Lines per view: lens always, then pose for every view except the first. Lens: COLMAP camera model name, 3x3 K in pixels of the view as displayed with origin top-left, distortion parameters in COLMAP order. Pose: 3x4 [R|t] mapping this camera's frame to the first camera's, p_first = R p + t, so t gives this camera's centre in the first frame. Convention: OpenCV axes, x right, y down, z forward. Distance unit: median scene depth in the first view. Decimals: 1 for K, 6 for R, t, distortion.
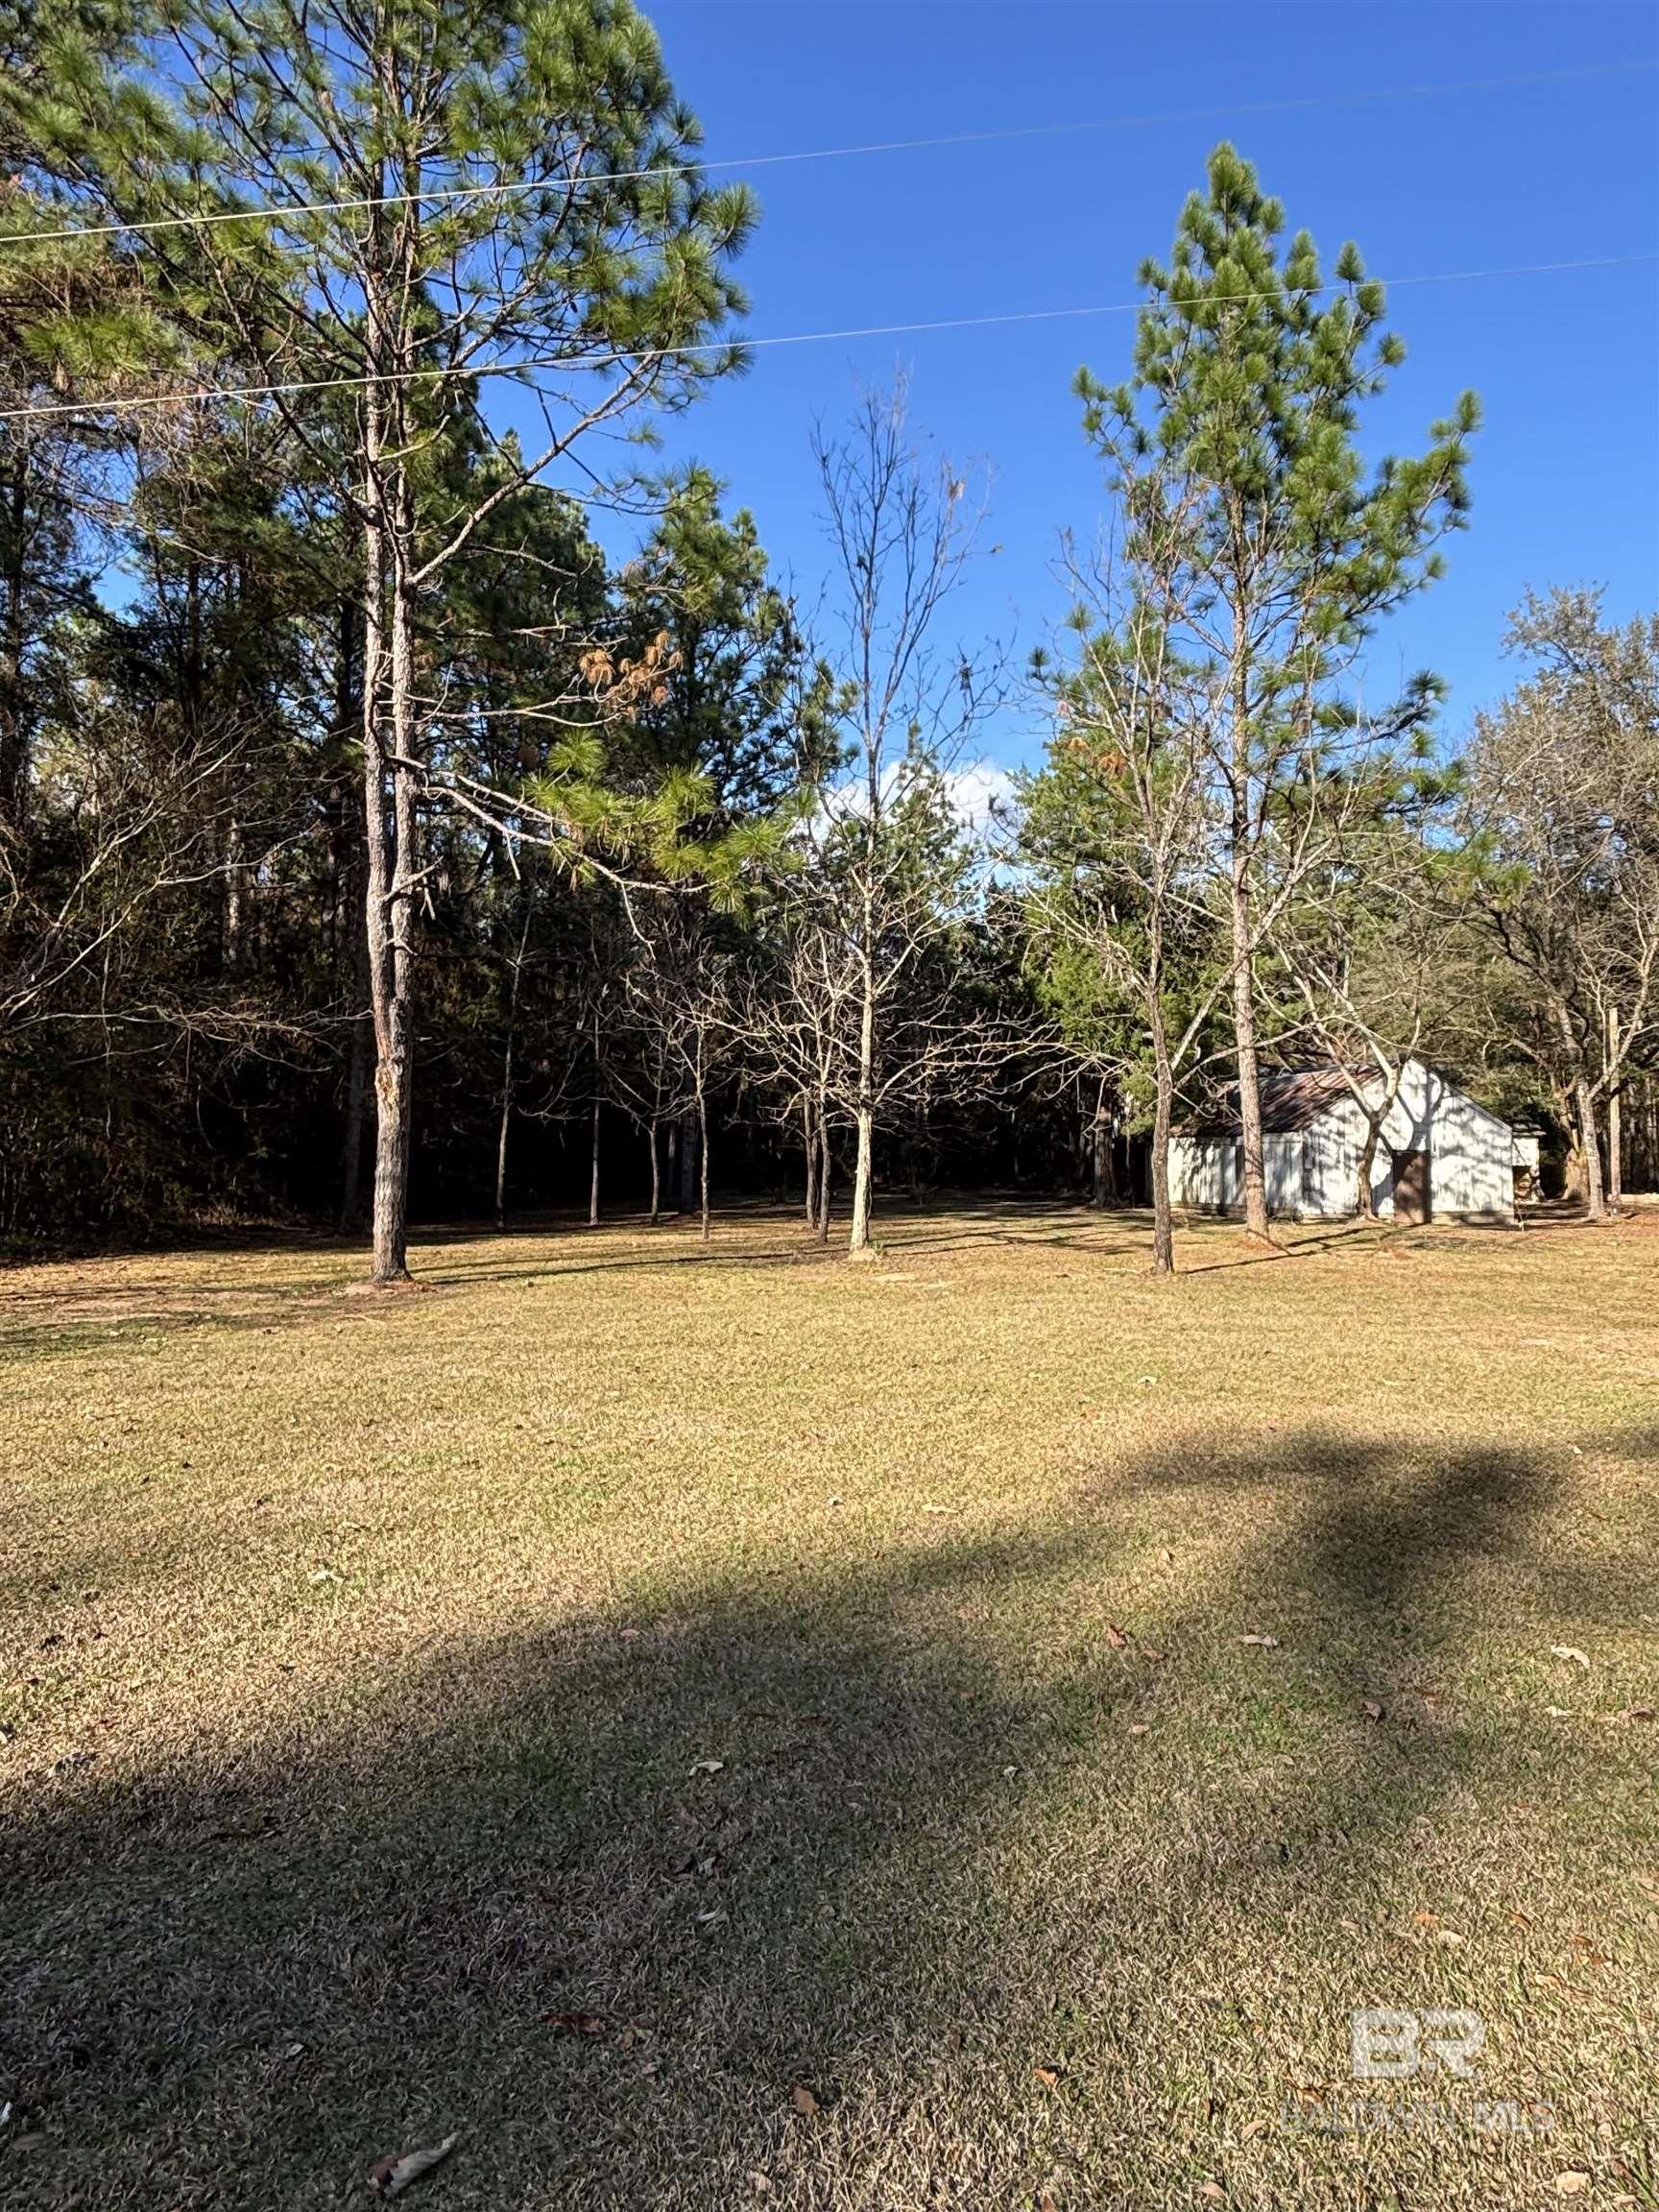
lens RADIAL K [[1370.4, 0, 836.3], [0, 1370.4, 1101.0], [0, 0, 1]] dist [0.005966, -0.003456]
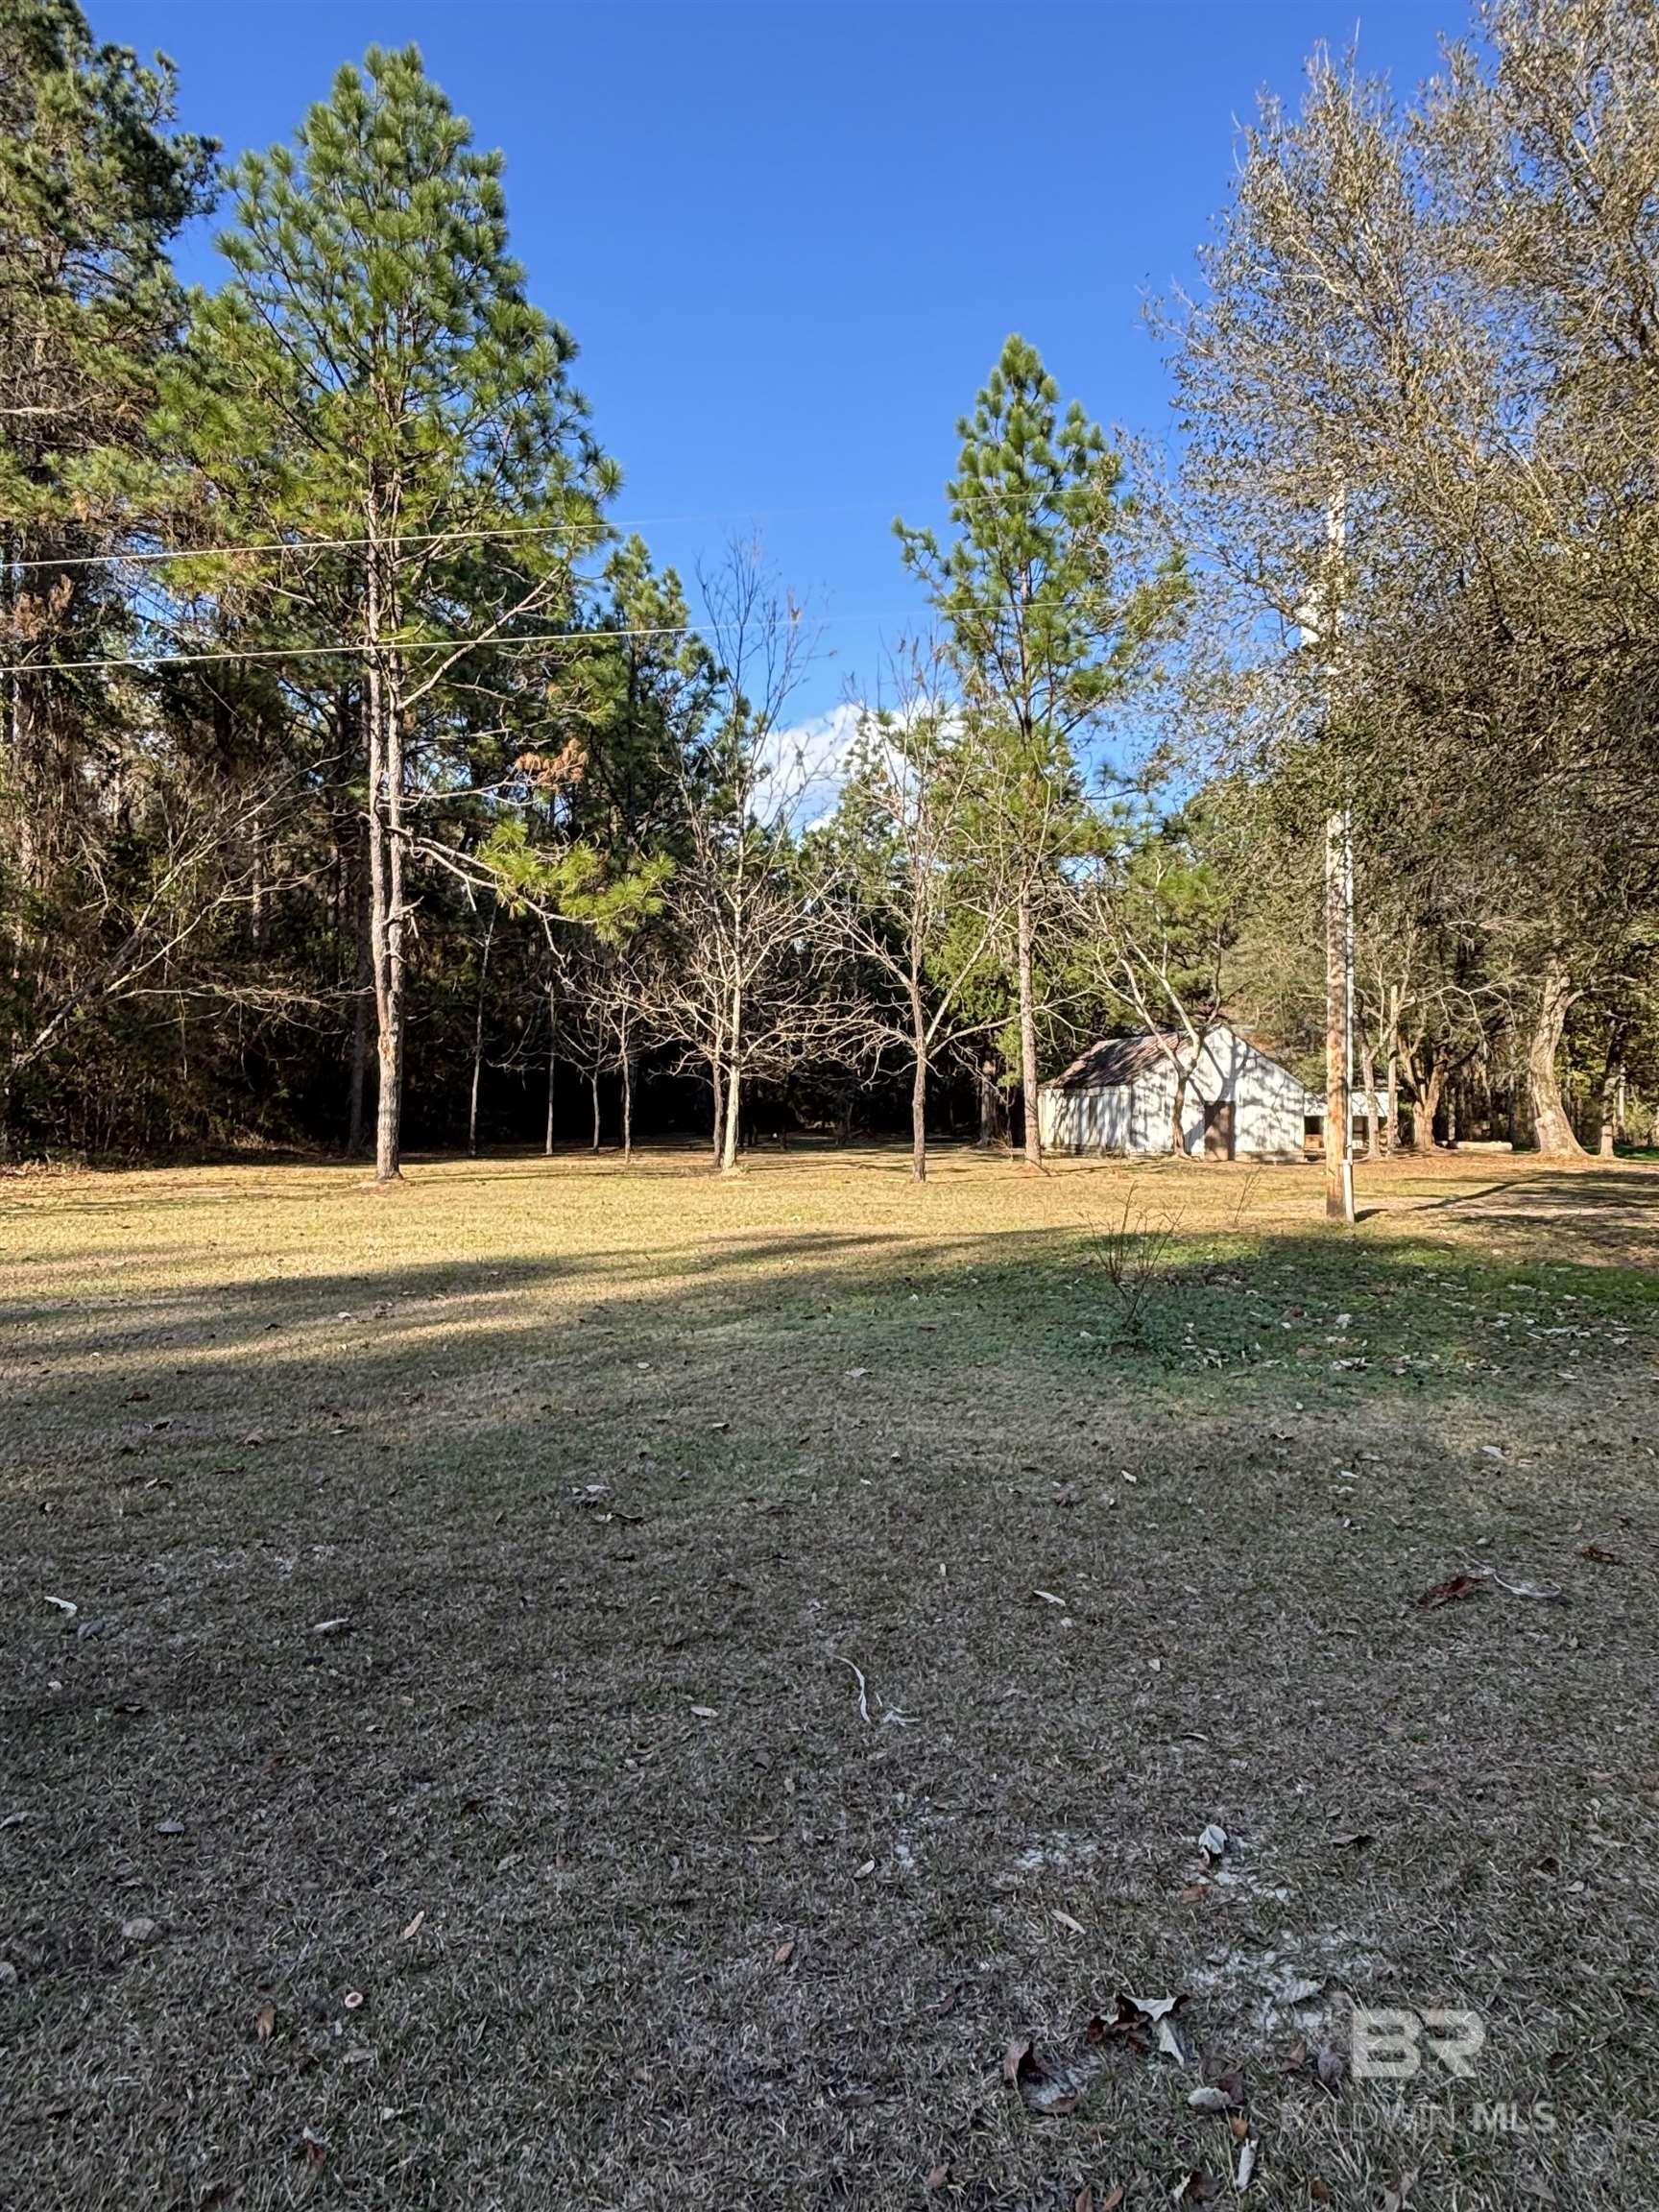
lens RADIAL K [[1370.4, 0, 823.2], [0, 1370.4, 1112.7], [0, 0, 1]] dist [0.005966, -0.003456]
pose [[0.999953, 0.009564, -0.001253, 0.088198], [-0.009496, 0.998895, 0.046021, -0.008955], [0.001692, -0.046007, 0.998940, -0.289626]]
